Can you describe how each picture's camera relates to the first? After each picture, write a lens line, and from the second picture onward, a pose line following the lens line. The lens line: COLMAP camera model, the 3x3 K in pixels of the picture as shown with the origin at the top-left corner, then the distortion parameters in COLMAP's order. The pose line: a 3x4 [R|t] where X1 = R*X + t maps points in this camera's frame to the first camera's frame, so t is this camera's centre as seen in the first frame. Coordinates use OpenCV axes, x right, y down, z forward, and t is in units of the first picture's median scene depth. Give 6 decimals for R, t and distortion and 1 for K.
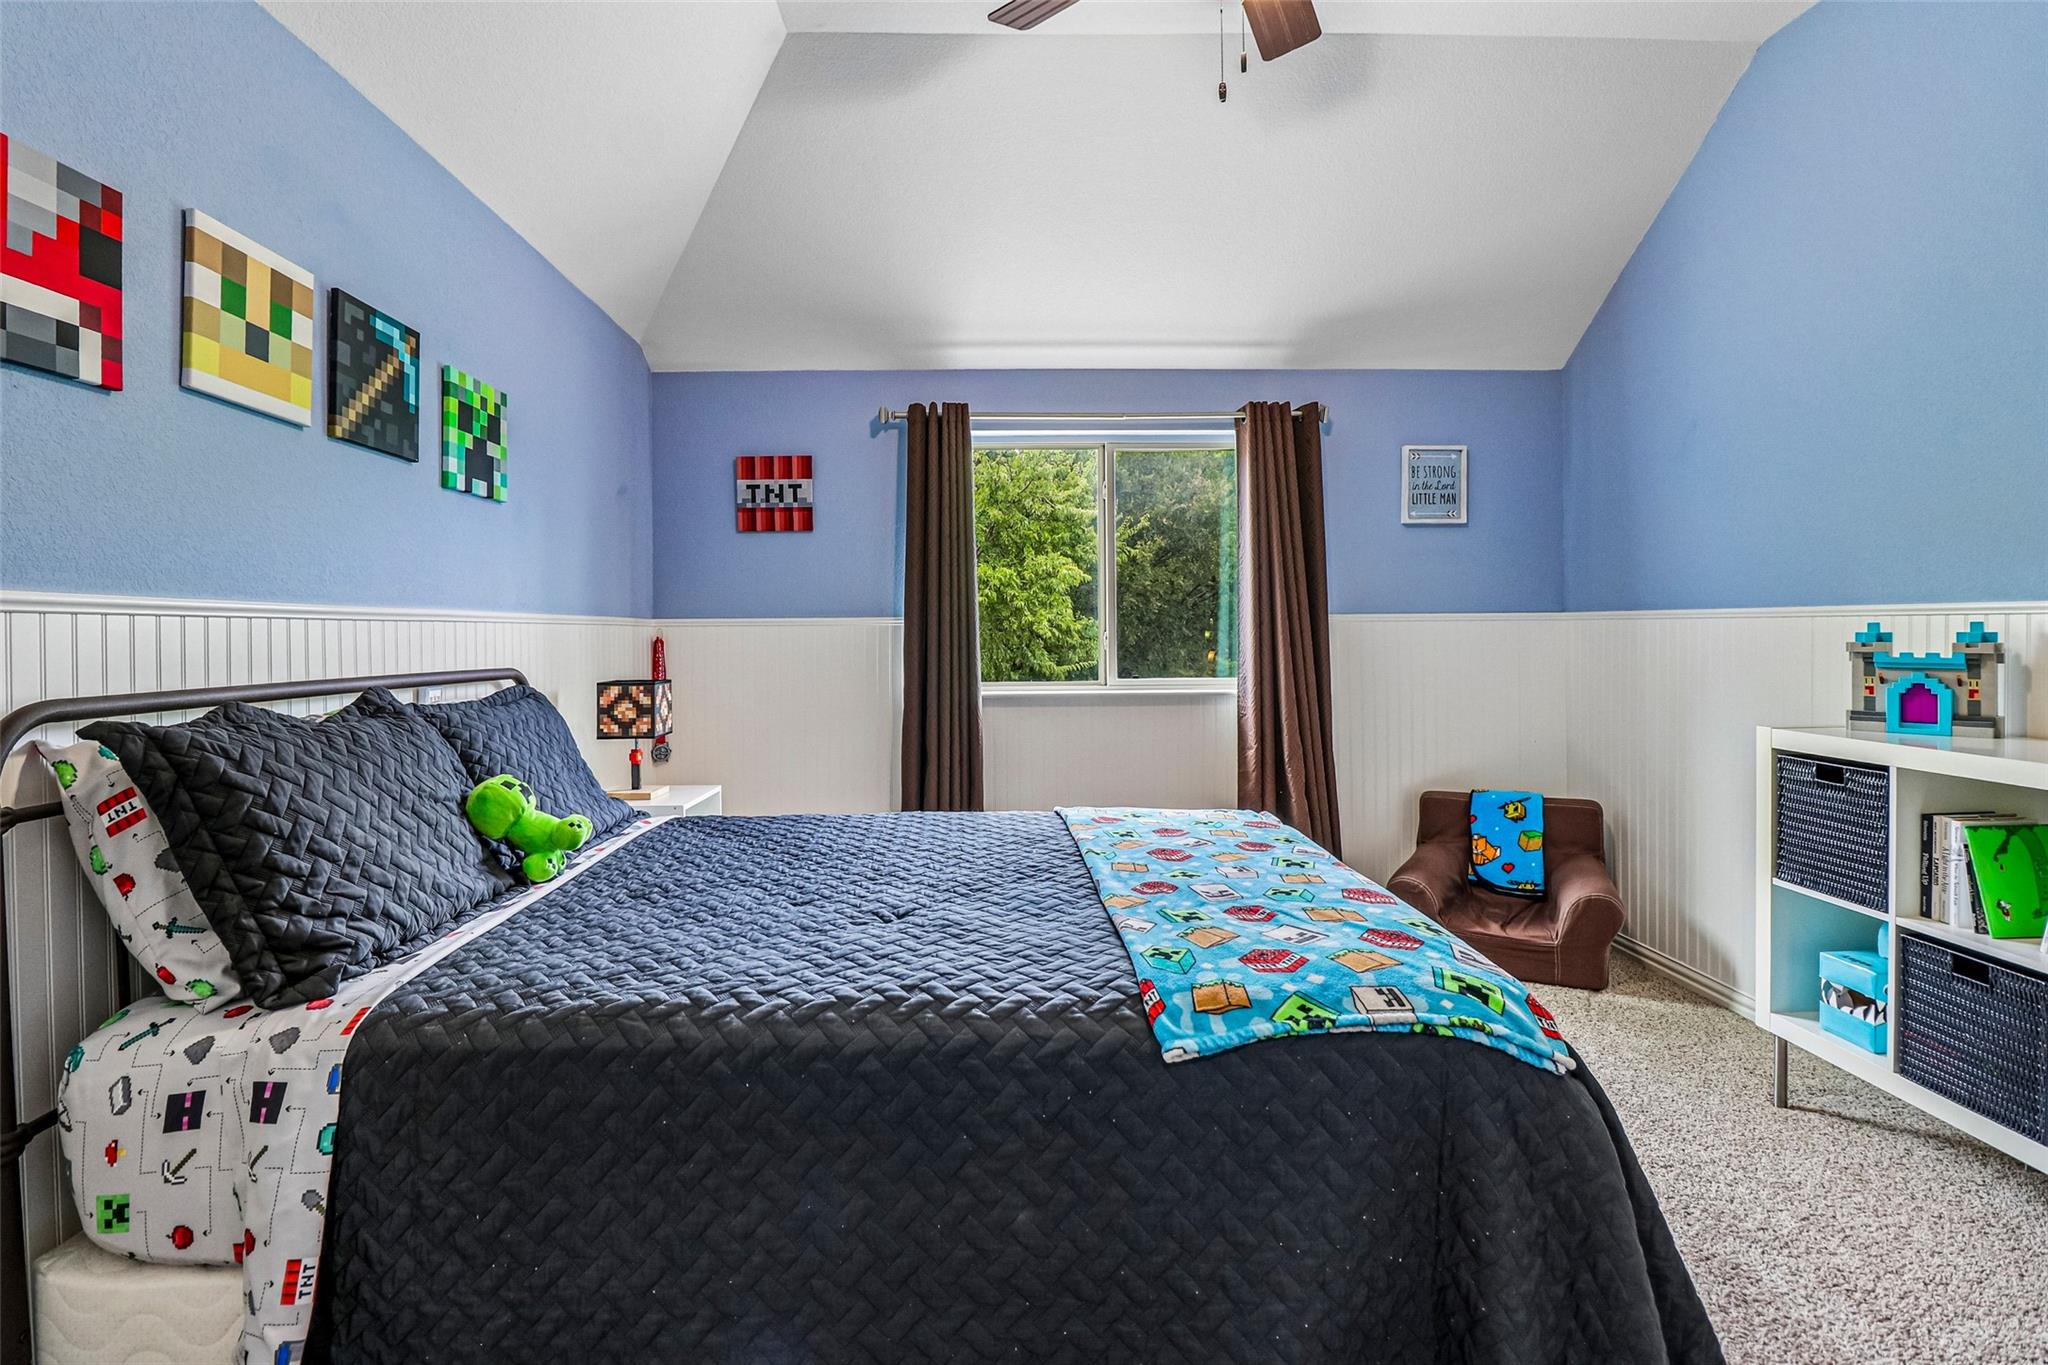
lens RADIAL K [[991.6, 0, 1027.6], [0, 991.6, 648.4], [0, 0, 1]] dist [0.002005, -0.017008]
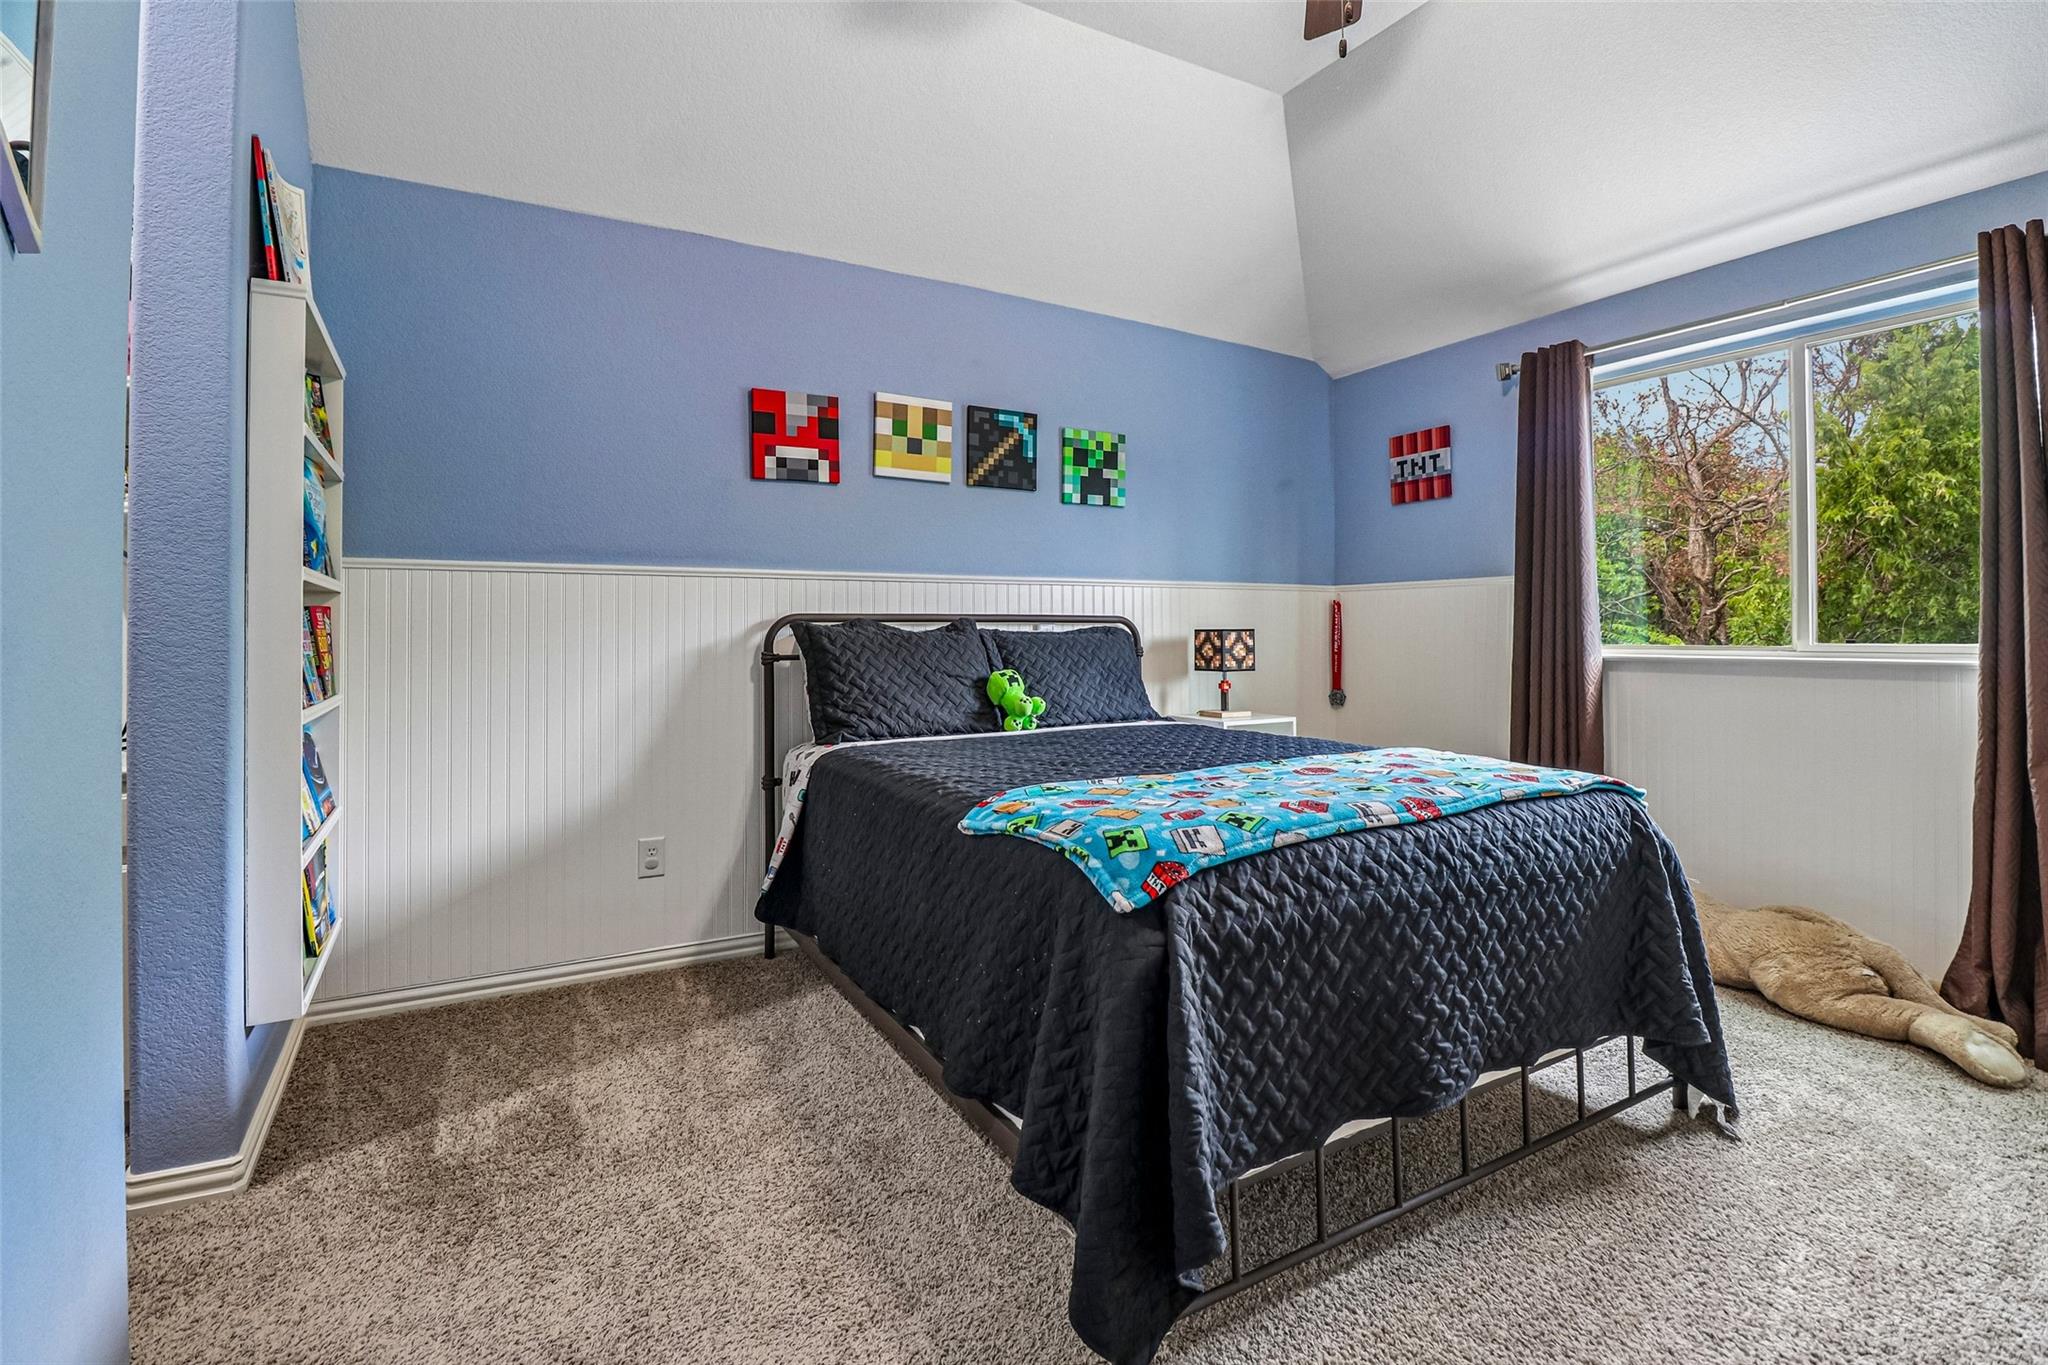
lens RADIAL K [[991.6, 0, 1027.6], [0, 991.6, 648.4], [0, 0, 1]] dist [0.002005, -0.017008]
pose [[0.464526, 0.019673, -0.885341, 0.837711], [-0.012035, 0.999801, 0.015901, 0.051767], [0.885478, 0.003269, 0.464671, 0.188420]]
